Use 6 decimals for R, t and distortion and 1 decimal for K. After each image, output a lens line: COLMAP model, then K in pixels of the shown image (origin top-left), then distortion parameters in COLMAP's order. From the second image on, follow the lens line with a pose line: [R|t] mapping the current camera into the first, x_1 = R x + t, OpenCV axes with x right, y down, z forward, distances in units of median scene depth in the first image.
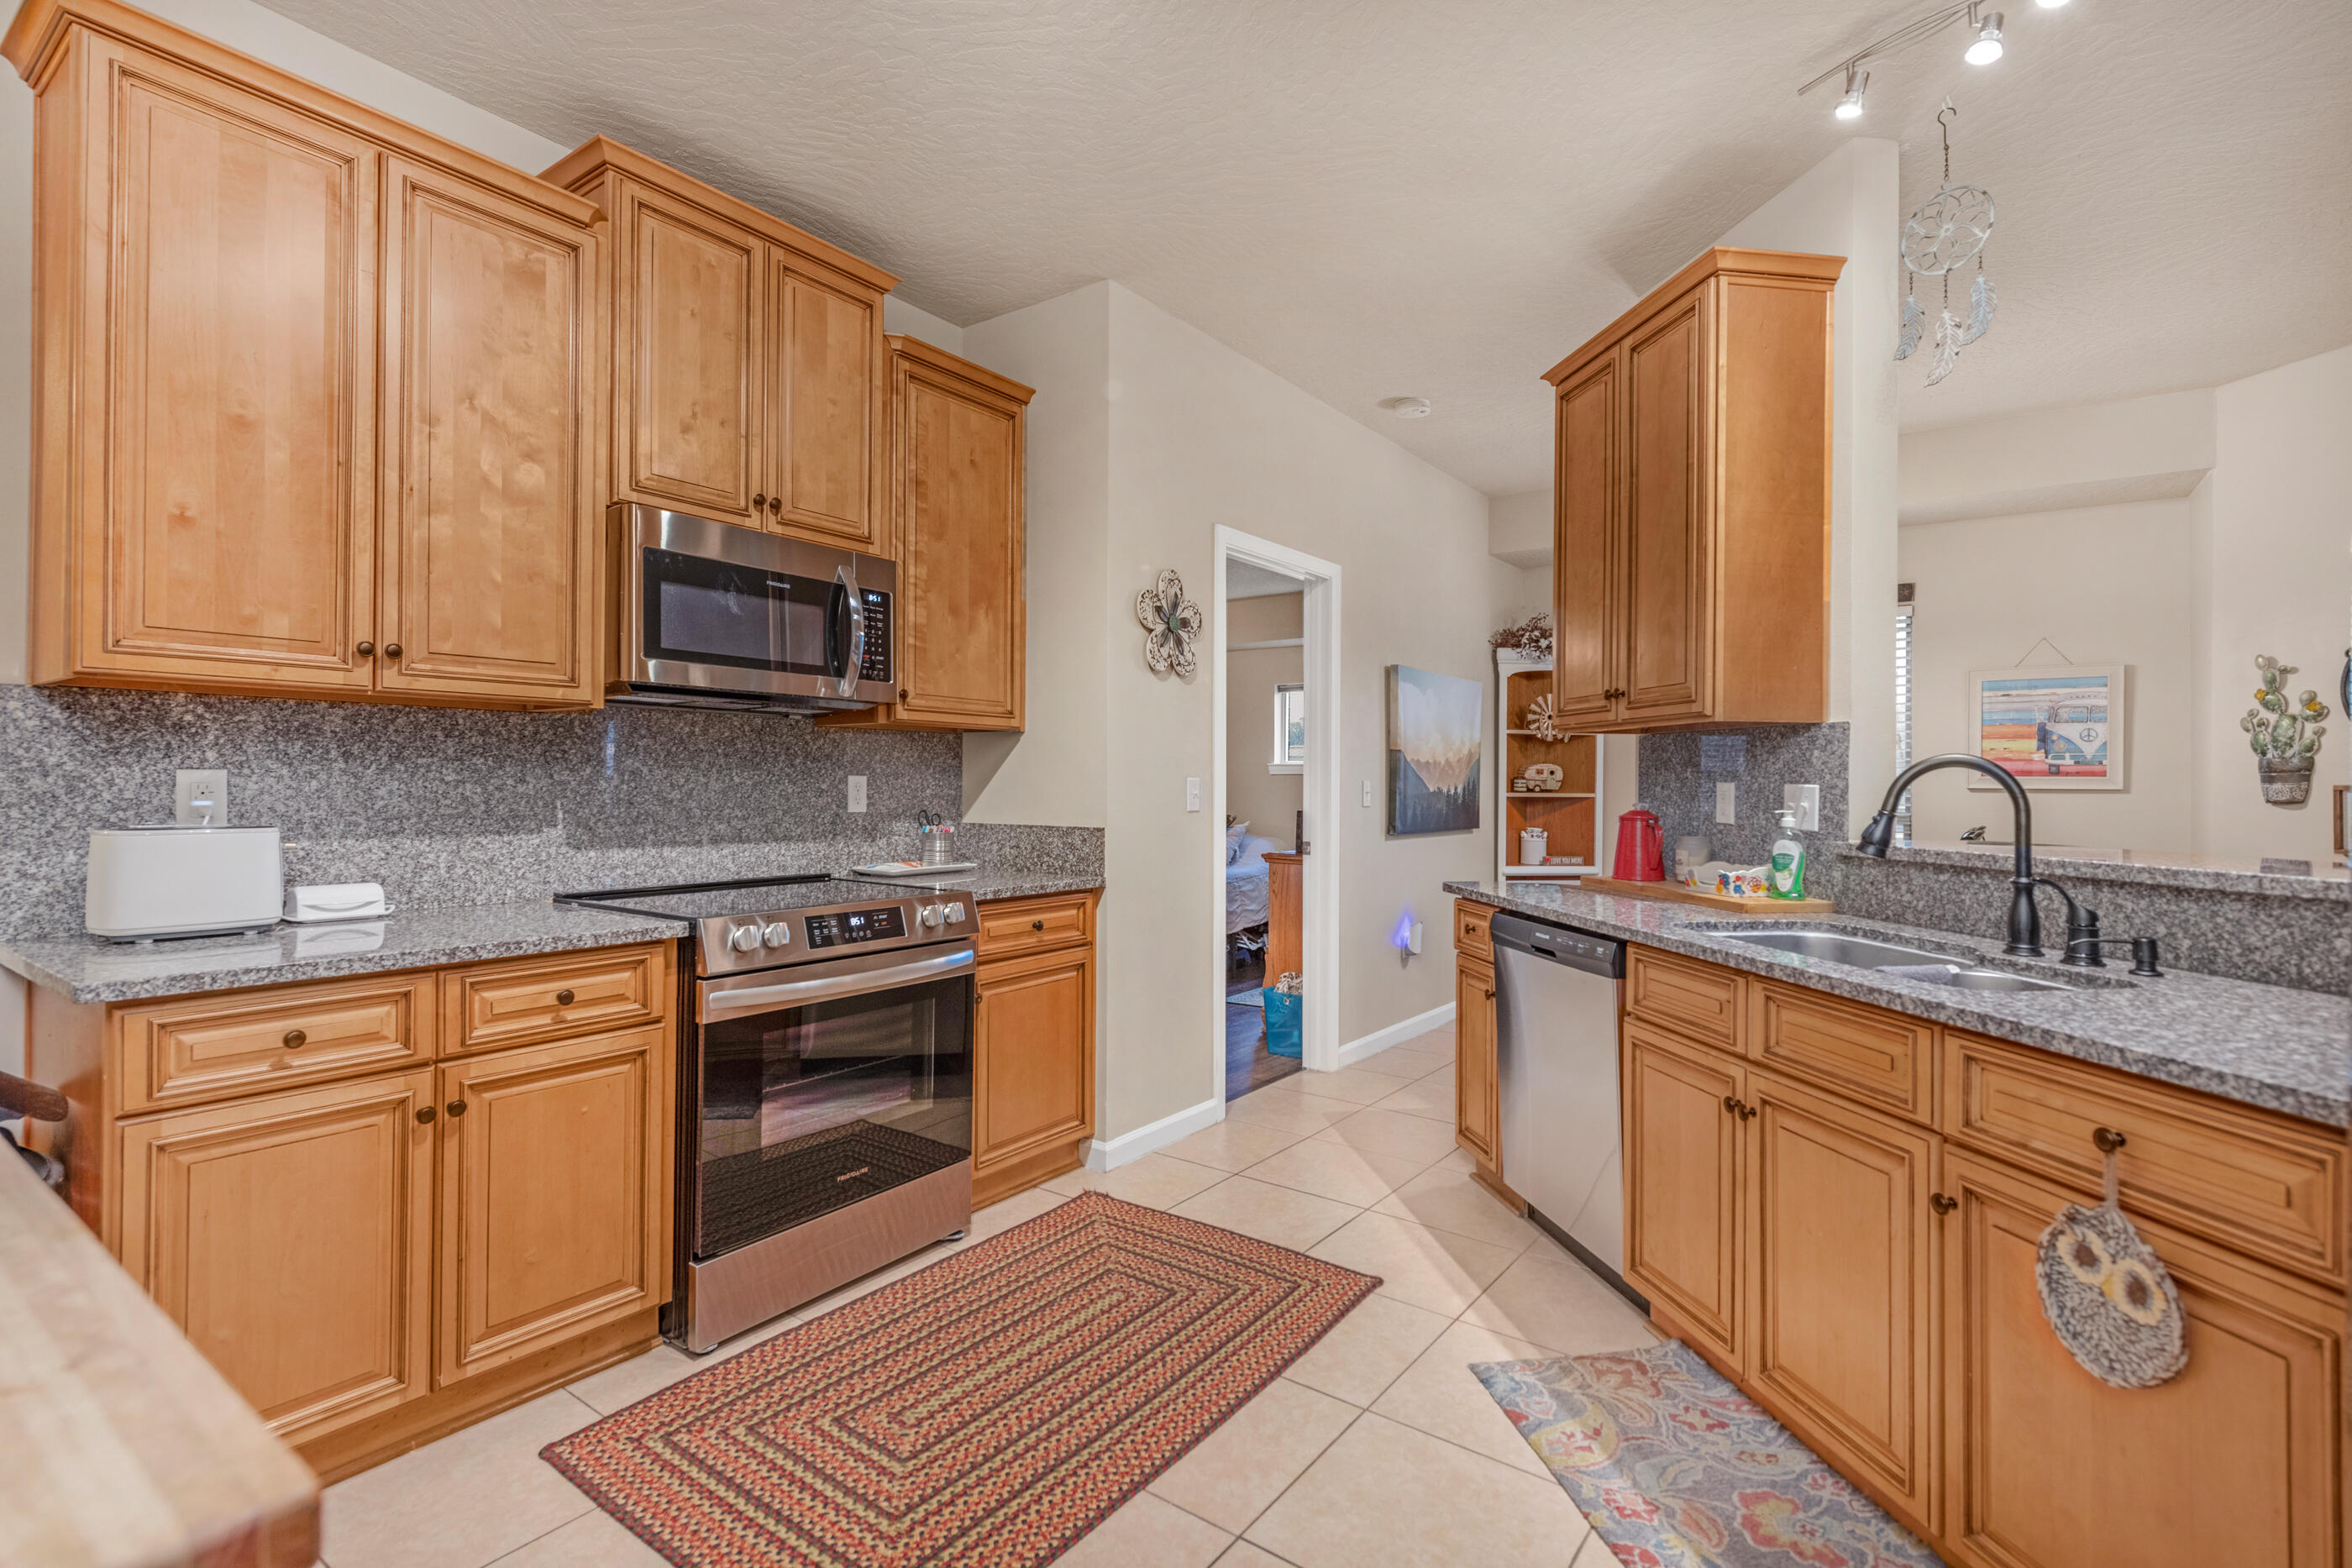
lens RADIAL K [[1102.7, 0, 1172.6], [0, 1102.7, 771.1], [0, 0, 1]] dist [0.017557, -0.006819]
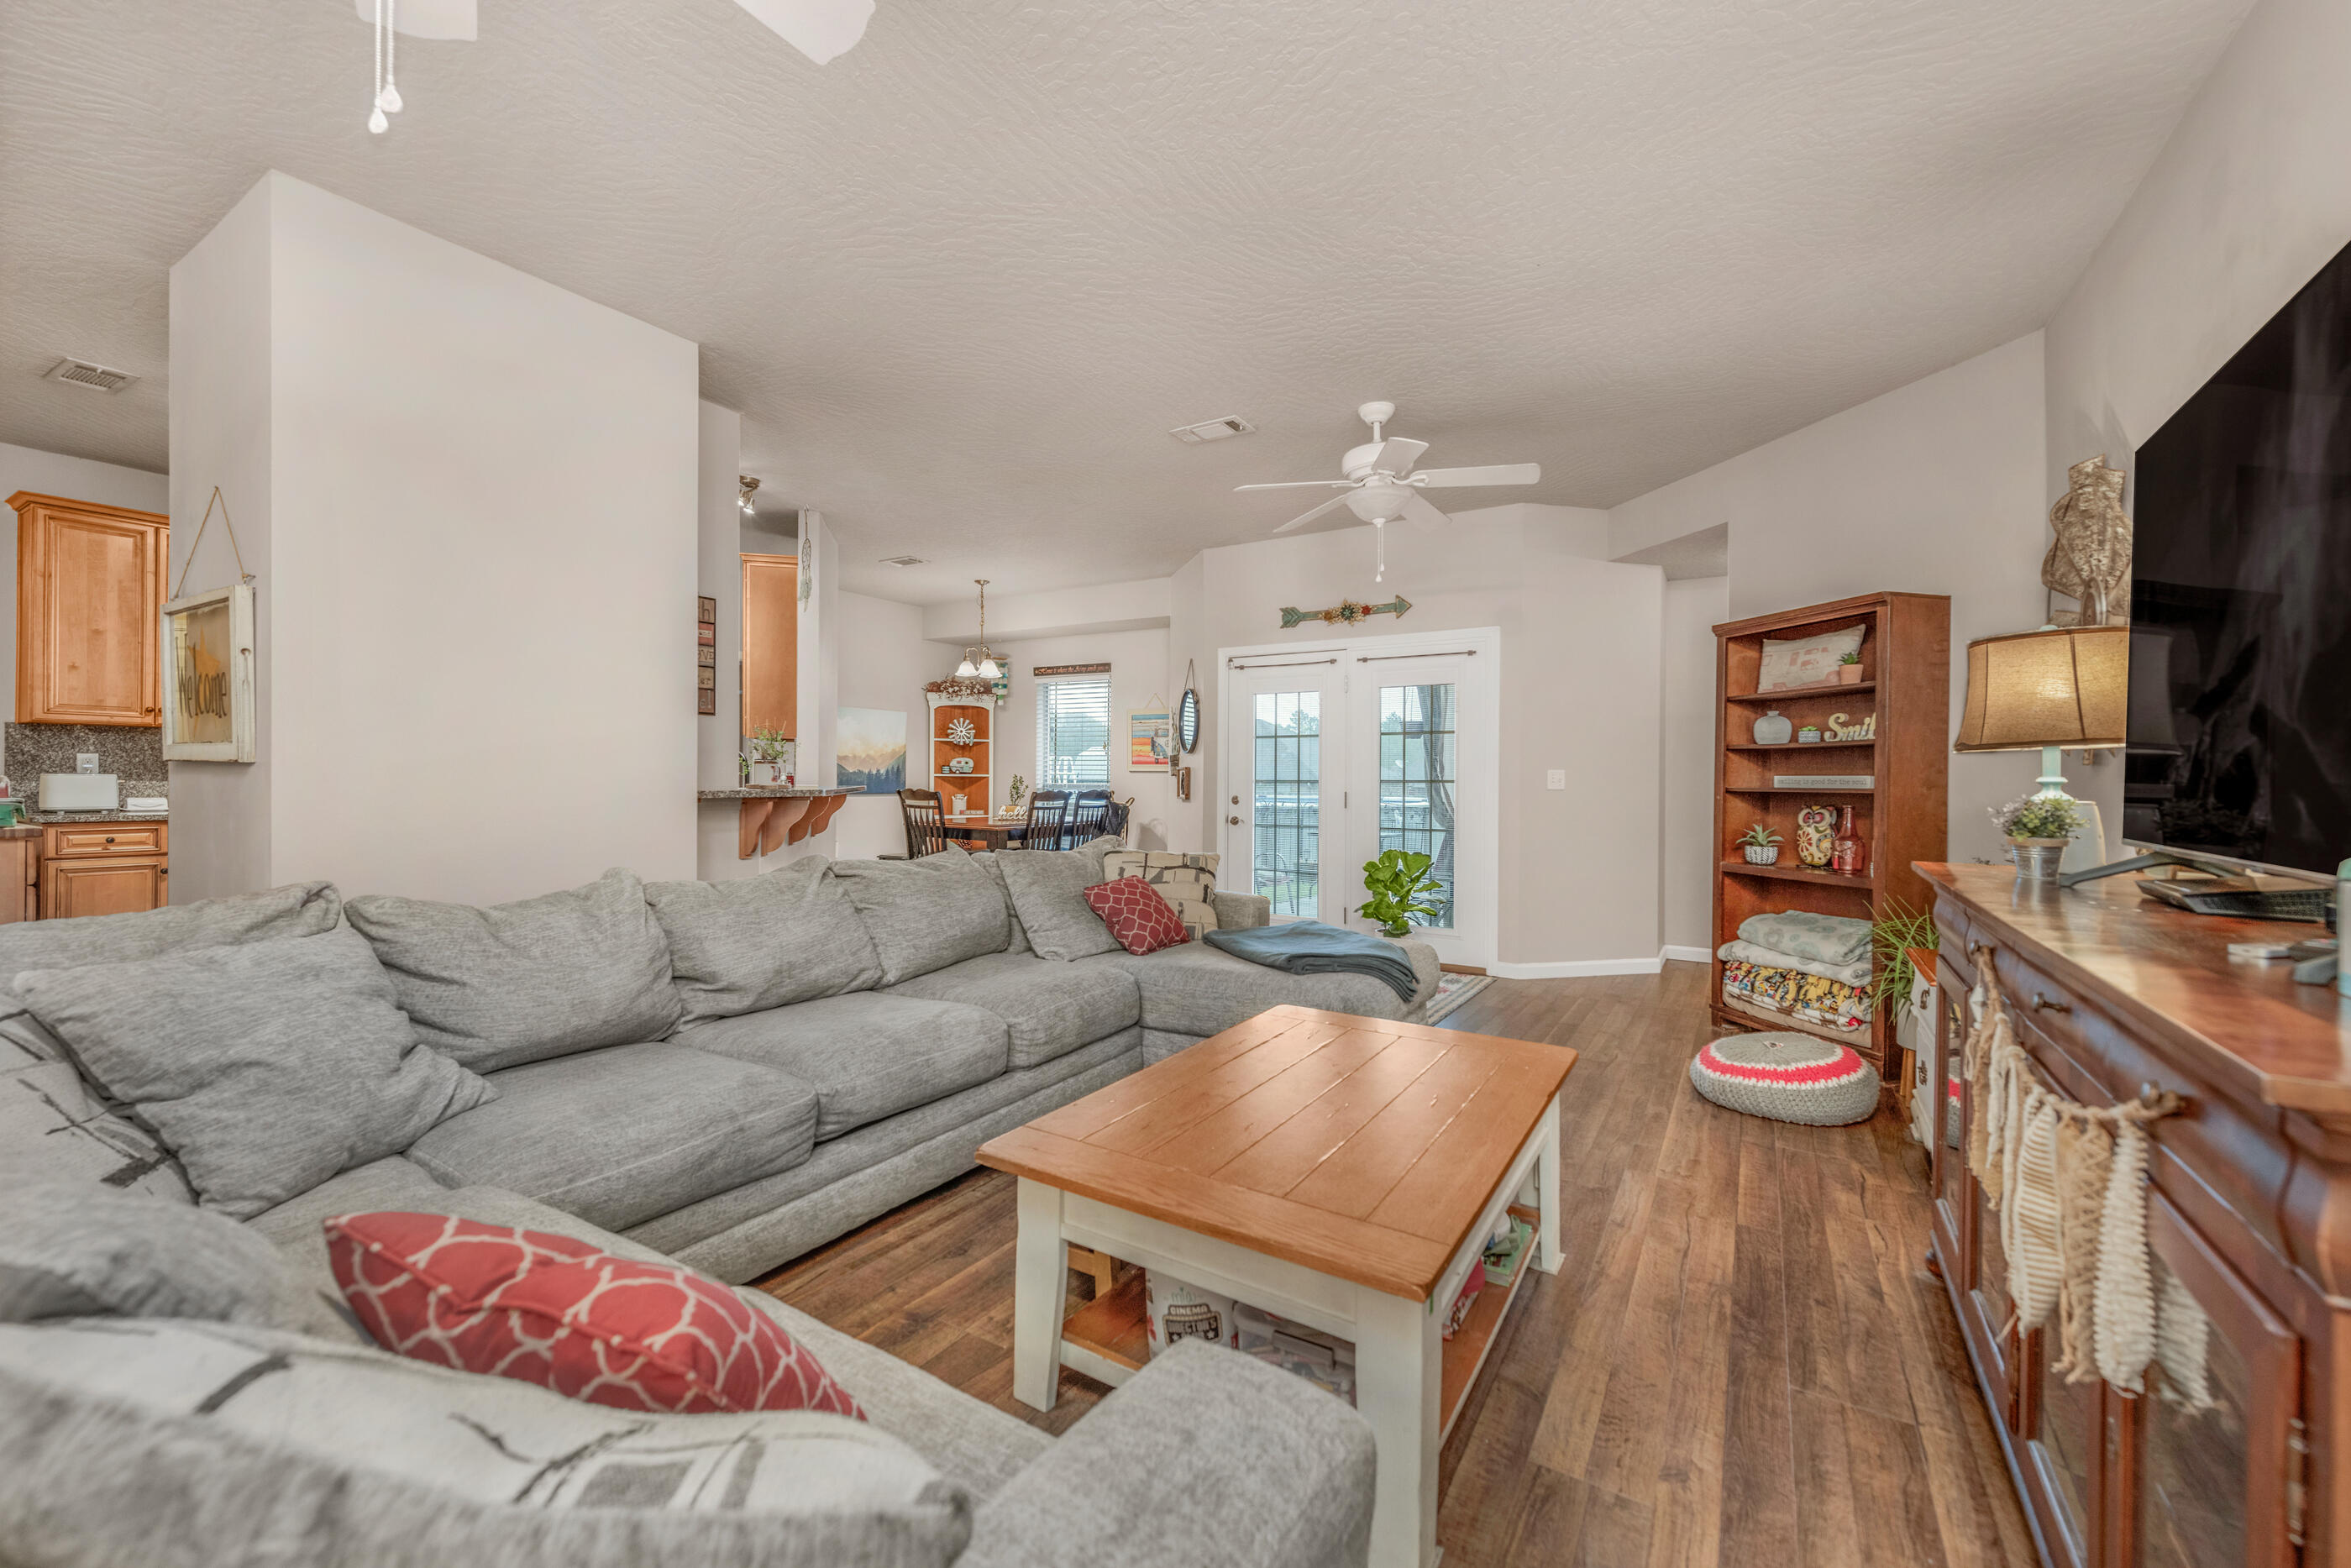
lens RADIAL K [[933.3, 0, 1173.4], [0, 933.3, 776.6], [0, 0, 1]] dist [0.013496, -0.003729]
pose [[0.997429, 0.002920, 0.071600, 1.148773], [-0.003564, 0.999954, 0.008861, 0.018782], [-0.071571, -0.009093, 0.997394, -1.063807]]
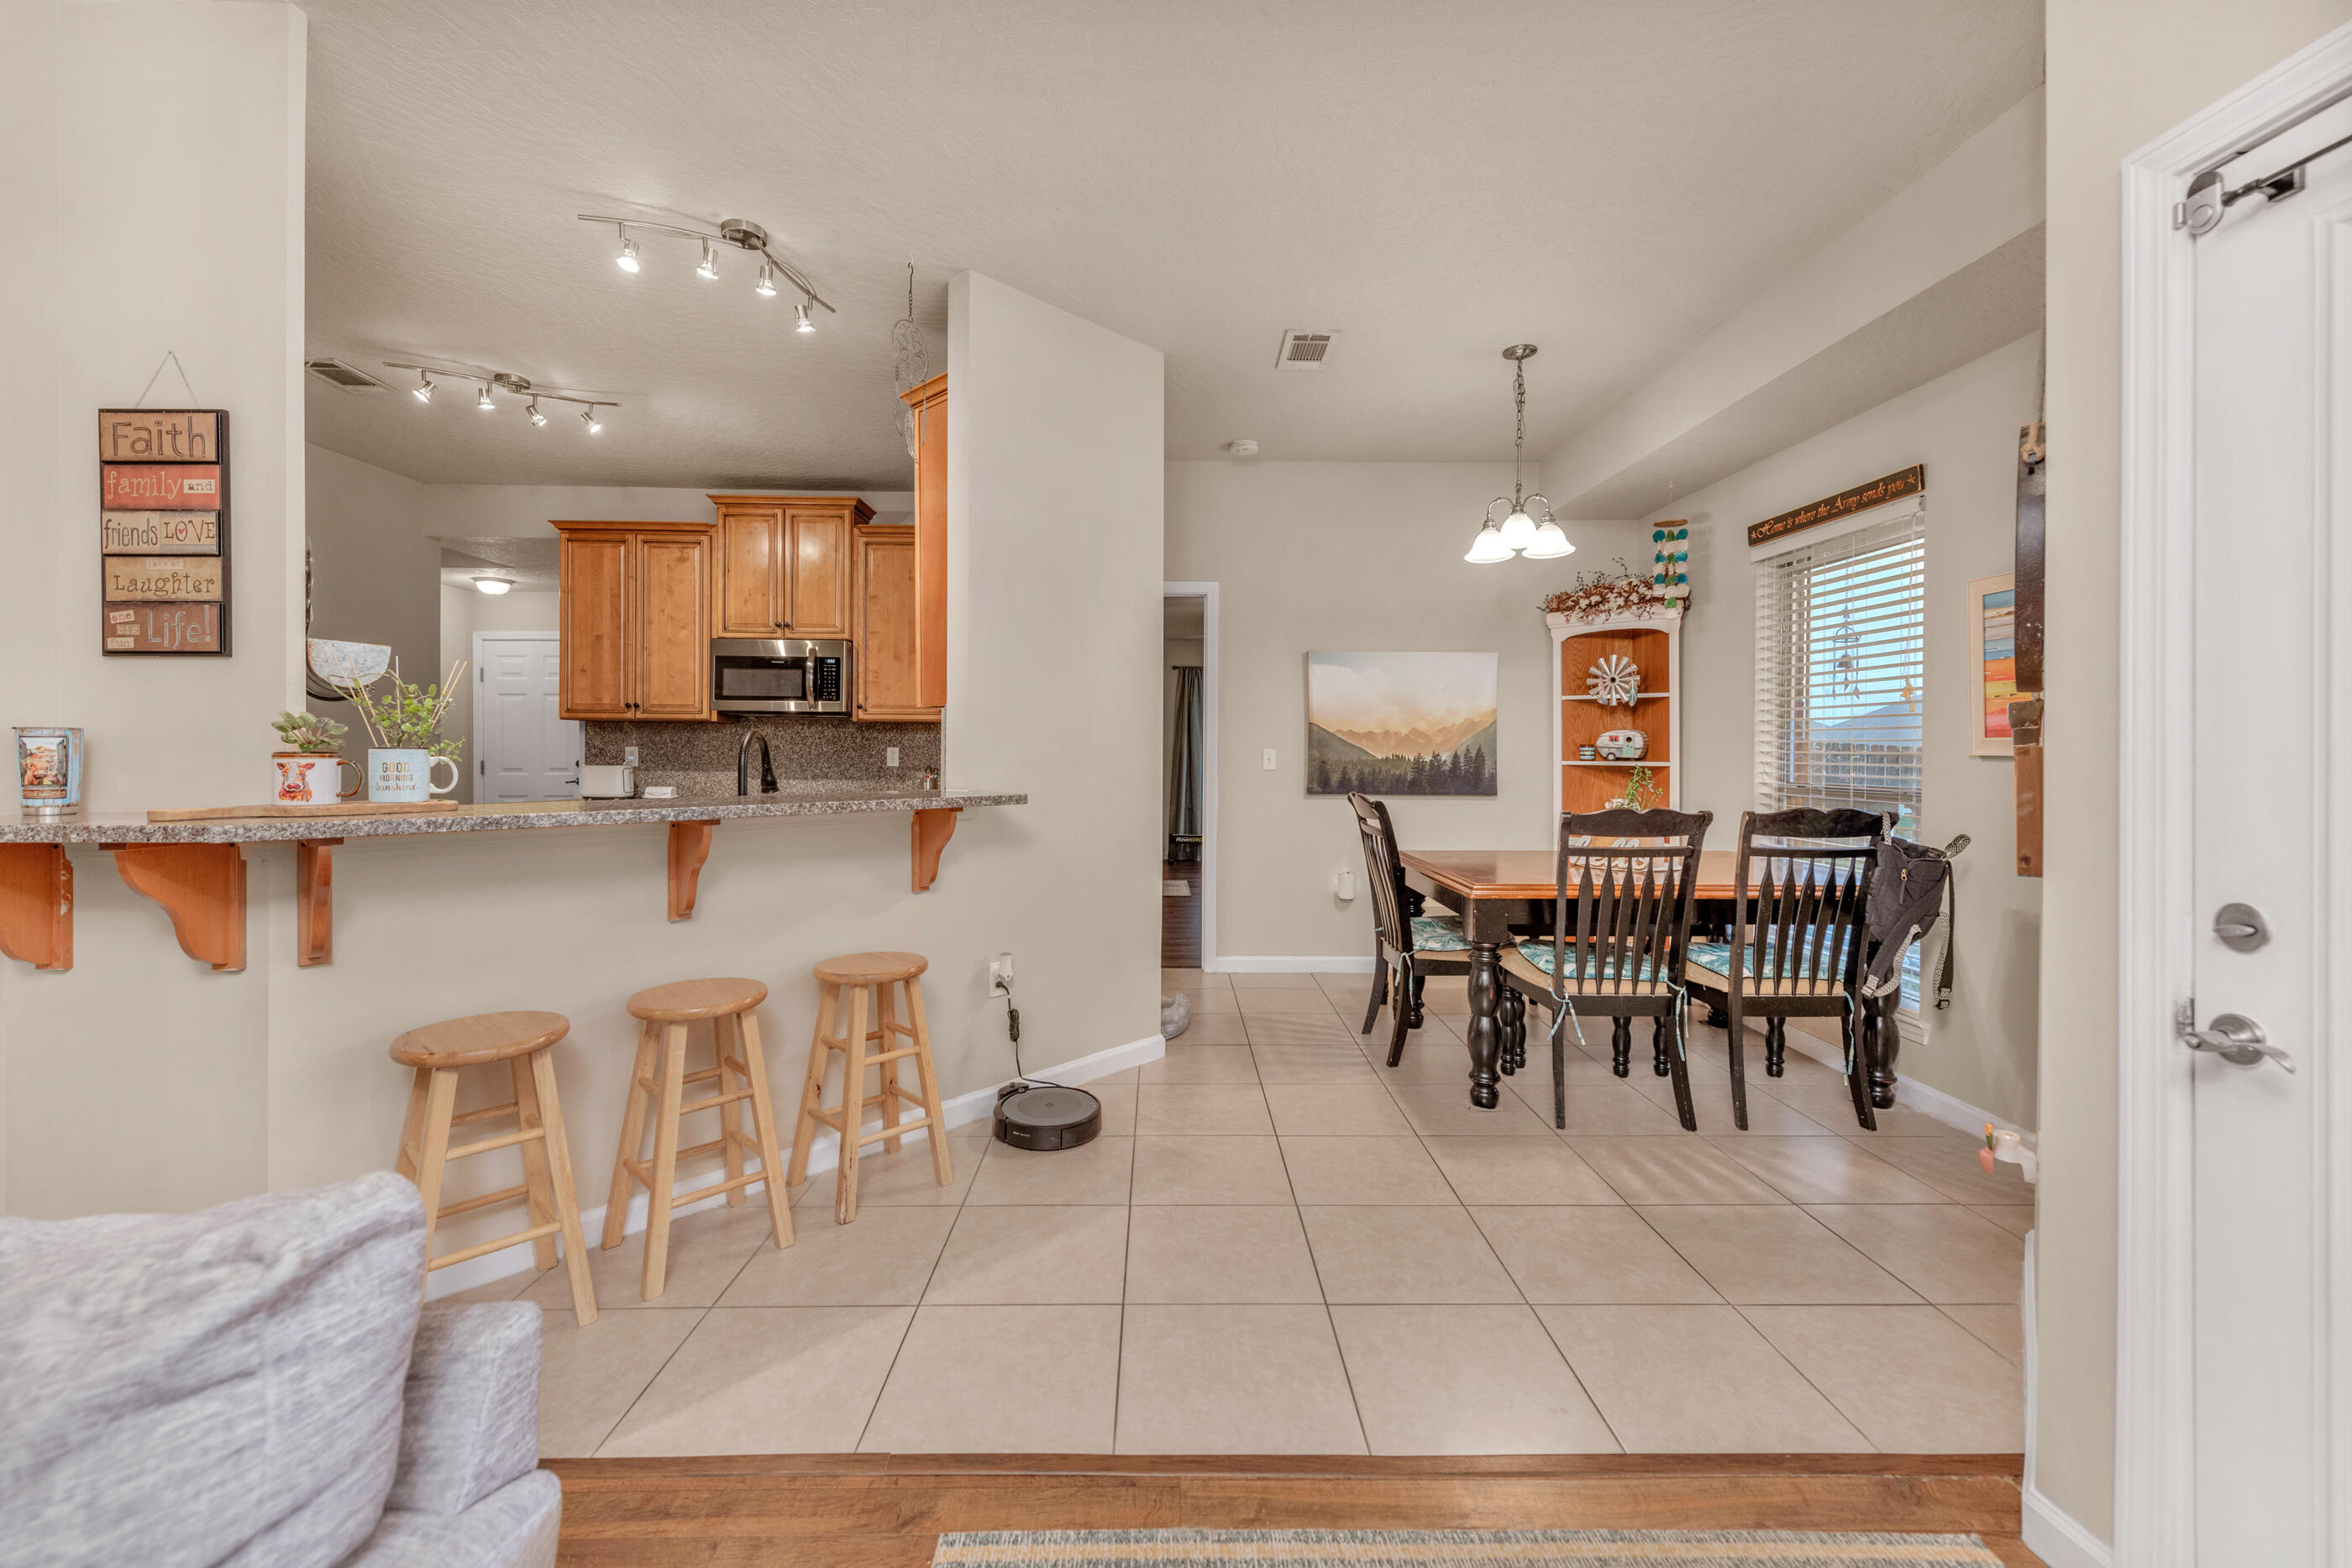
lens RADIAL K [[933.6, 0, 1172.3], [0, 933.6, 751.8], [0, 0, 1]] dist [0.013496, -0.003729]
pose [[0.610821, -0.003645, -0.791760, 1.479772], [0.008299, 0.999964, 0.001798, 0.014812], [0.791725, -0.007669, 0.610830, 0.433433]]
